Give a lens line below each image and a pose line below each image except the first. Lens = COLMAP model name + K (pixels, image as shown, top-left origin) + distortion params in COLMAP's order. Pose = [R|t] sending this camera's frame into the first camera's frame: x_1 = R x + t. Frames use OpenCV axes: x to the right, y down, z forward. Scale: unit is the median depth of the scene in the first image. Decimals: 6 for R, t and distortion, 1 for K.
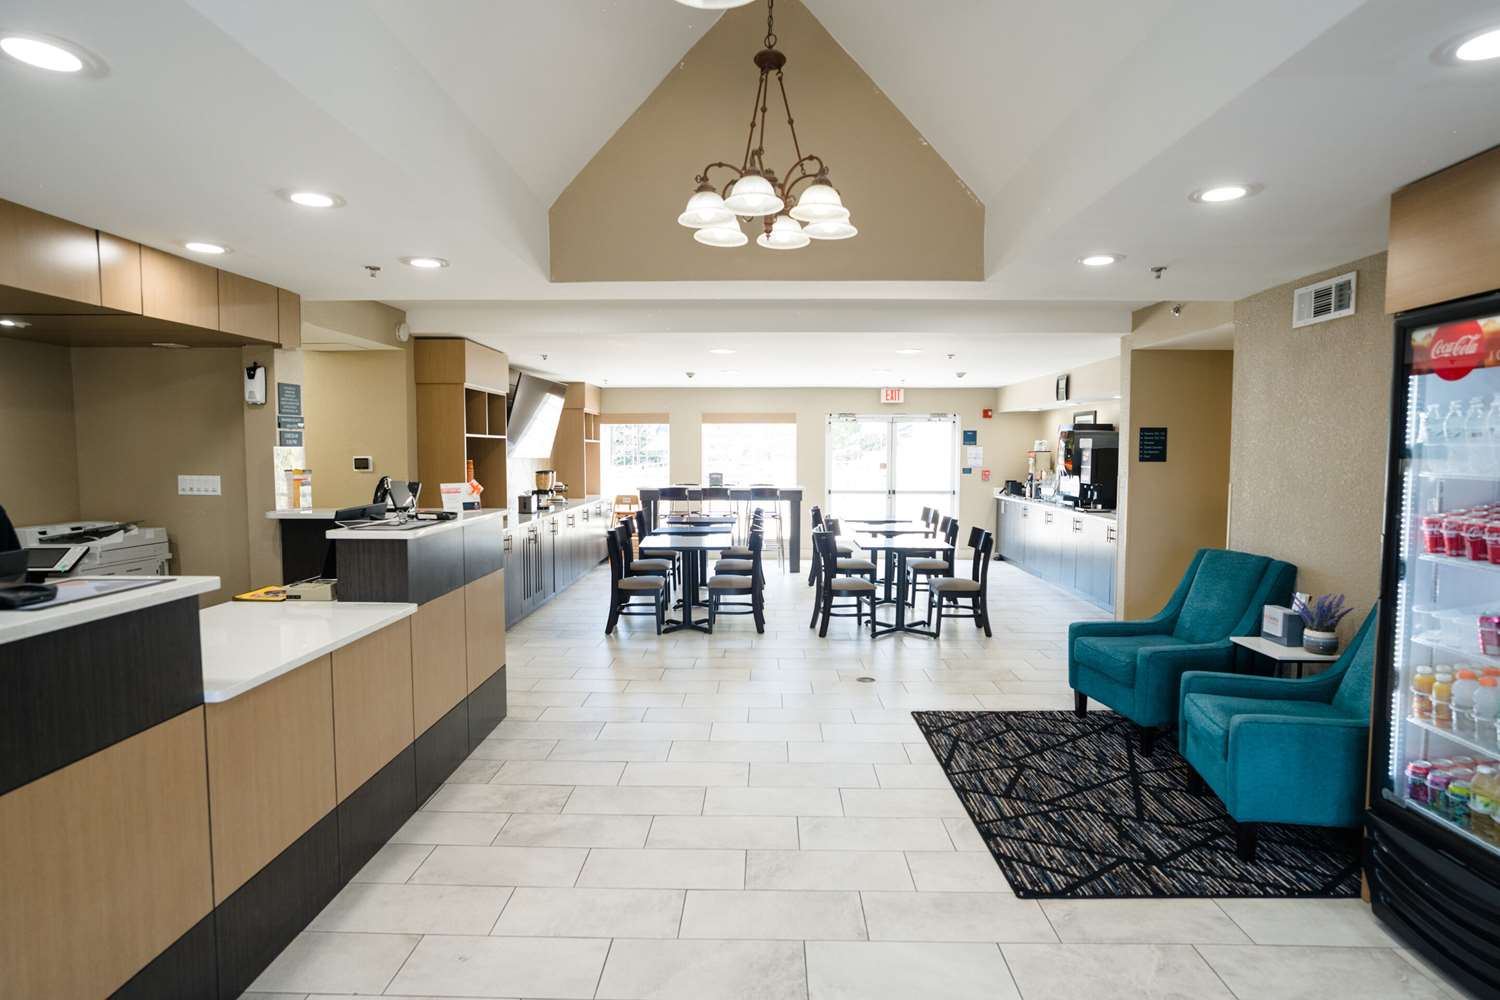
lens RADIAL K [[841.0, 0, 750.0], [0, 841.0, 500.0], [0, 0, 1]] dist [-0.028275, 0.001391]
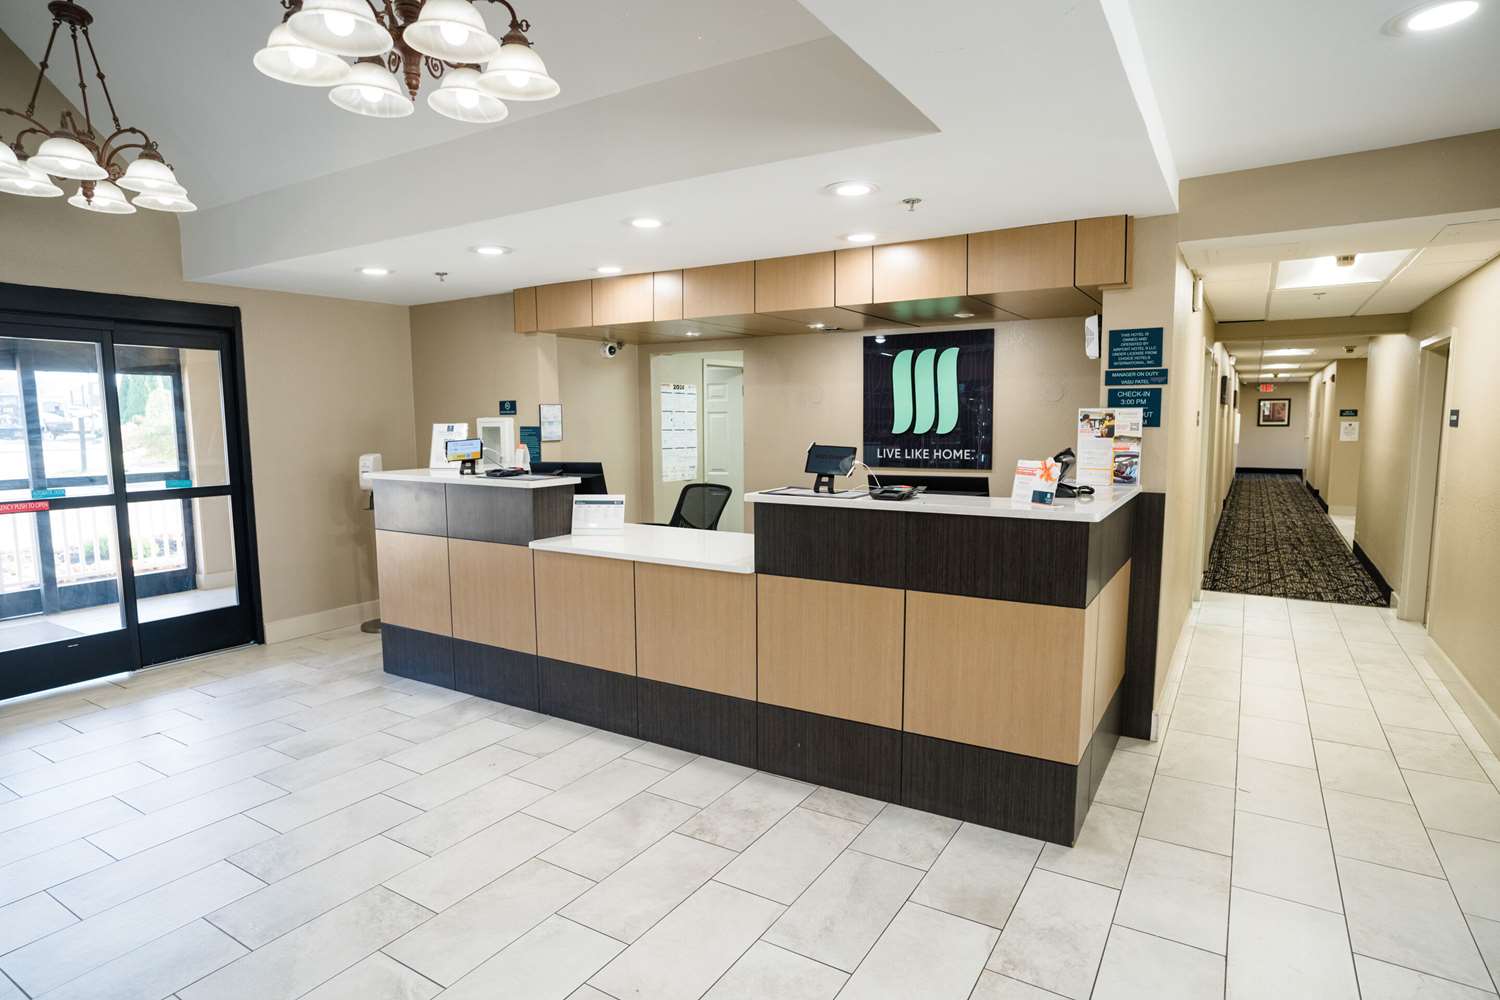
lens RADIAL K [[821.6, 0, 750.0], [0, 821.6, 500.0], [0, 0, 1]] dist [-0.029320, 0.001273]
pose [[-0.515777, 0.088797, -0.852108, 0.331250], [-0.047386, 0.990135, 0.131863, -0.064671], [0.855411, 0.108390, -0.506481, 1.135572]]
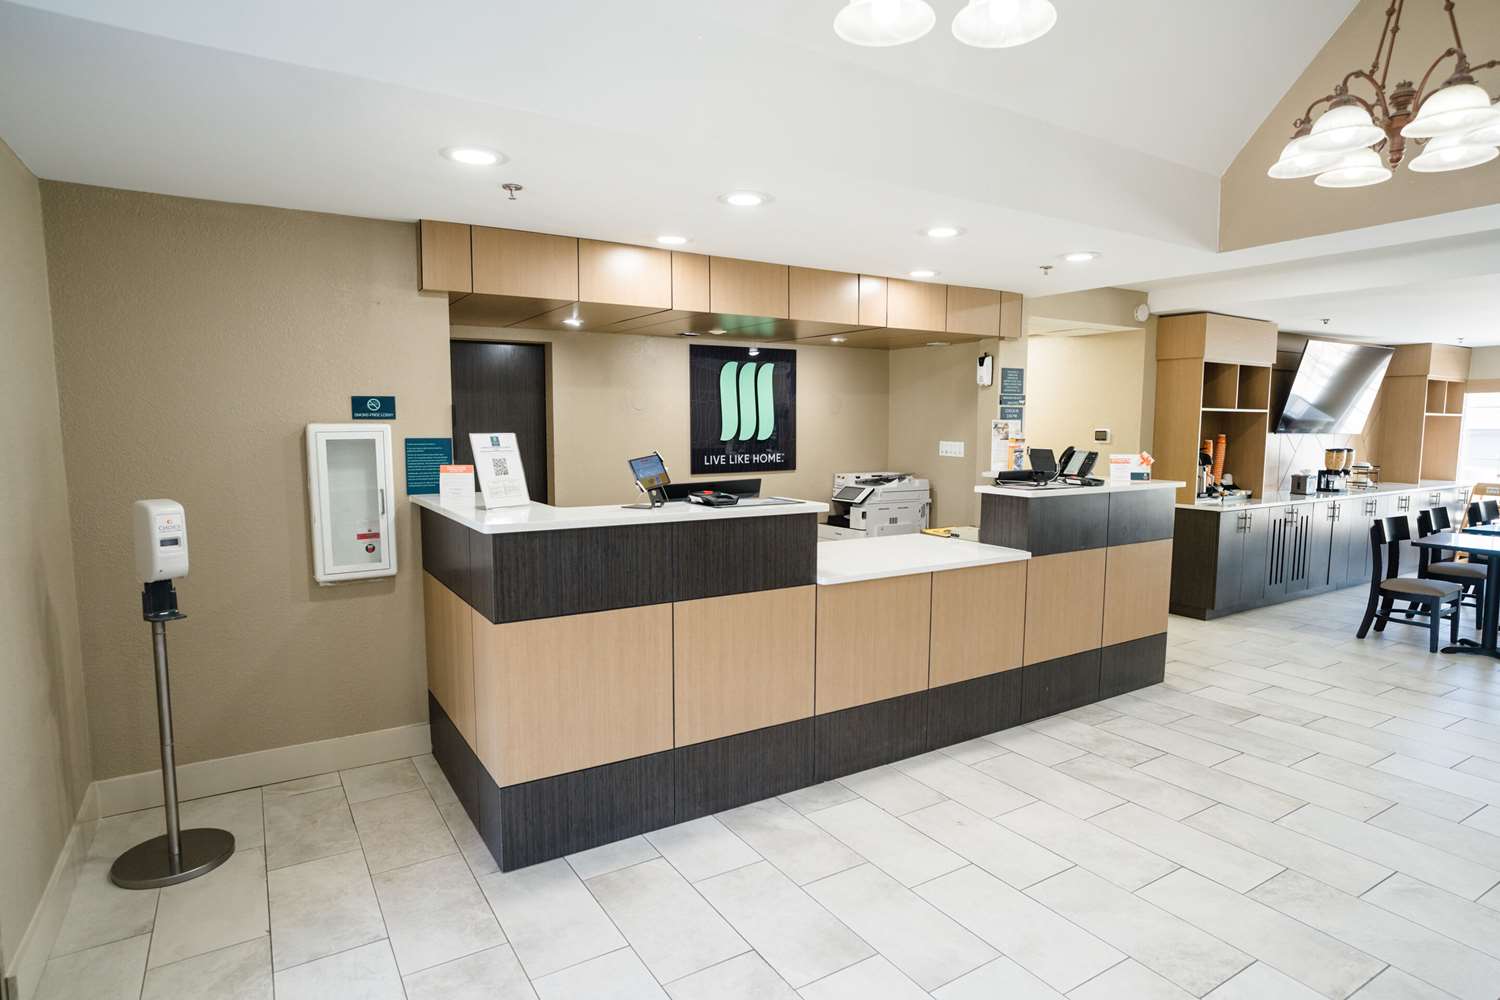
lens RADIAL K [[821.6, 0, 750.0], [0, 821.6, 500.0], [0, 0, 1]] dist [-0.029320, 0.001273]
pose [[0.541927, 0.080666, -0.836546, 0.267848], [-0.053340, 0.996678, 0.061553, -0.000192], [0.838731, 0.011264, 0.544429, 0.025348]]
